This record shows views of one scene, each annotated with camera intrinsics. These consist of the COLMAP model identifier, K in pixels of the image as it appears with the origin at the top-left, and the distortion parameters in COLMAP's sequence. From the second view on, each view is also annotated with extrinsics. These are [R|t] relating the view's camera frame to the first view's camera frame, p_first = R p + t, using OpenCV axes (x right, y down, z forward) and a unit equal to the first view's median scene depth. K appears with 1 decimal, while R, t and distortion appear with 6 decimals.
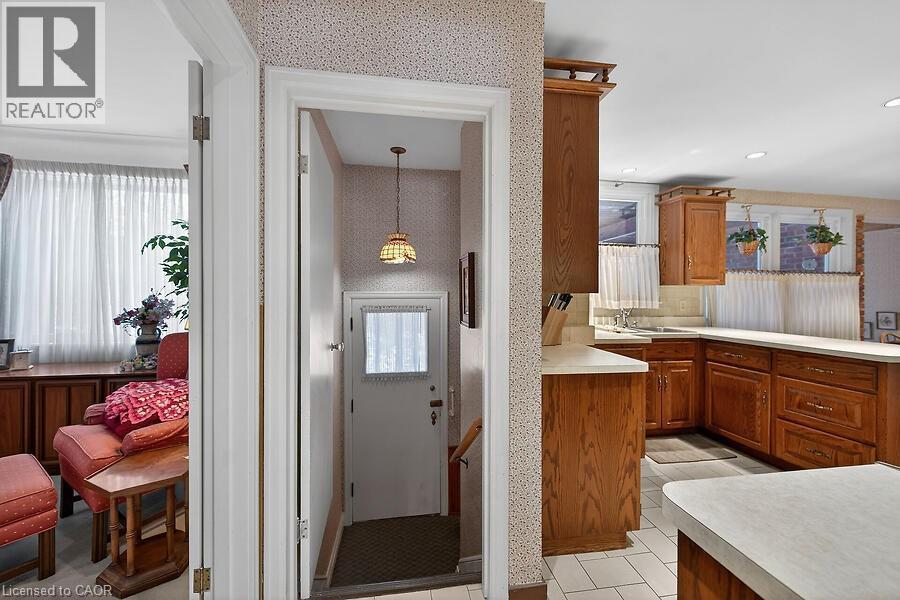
lens RADIAL K [[351.4, 0, 450.0], [0, 351.4, 296.6], [0, 0, 1]] dist [-0.002982, -0.000810]
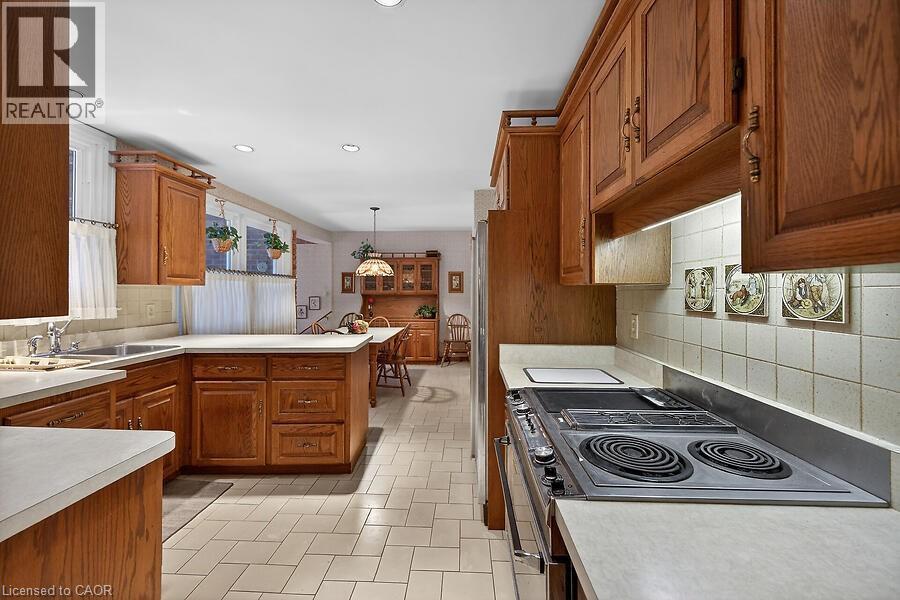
lens RADIAL K [[351.4, 0, 452.8], [0, 351.4, 288.7], [0, 0, 1]] dist [-0.002982, -0.000810]
pose [[0.192274, 0.003566, 0.981335, 0.049681], [0.003000, 0.999987, -0.004222, -0.018320], [-0.981337, 0.003756, 0.192261, 0.225110]]
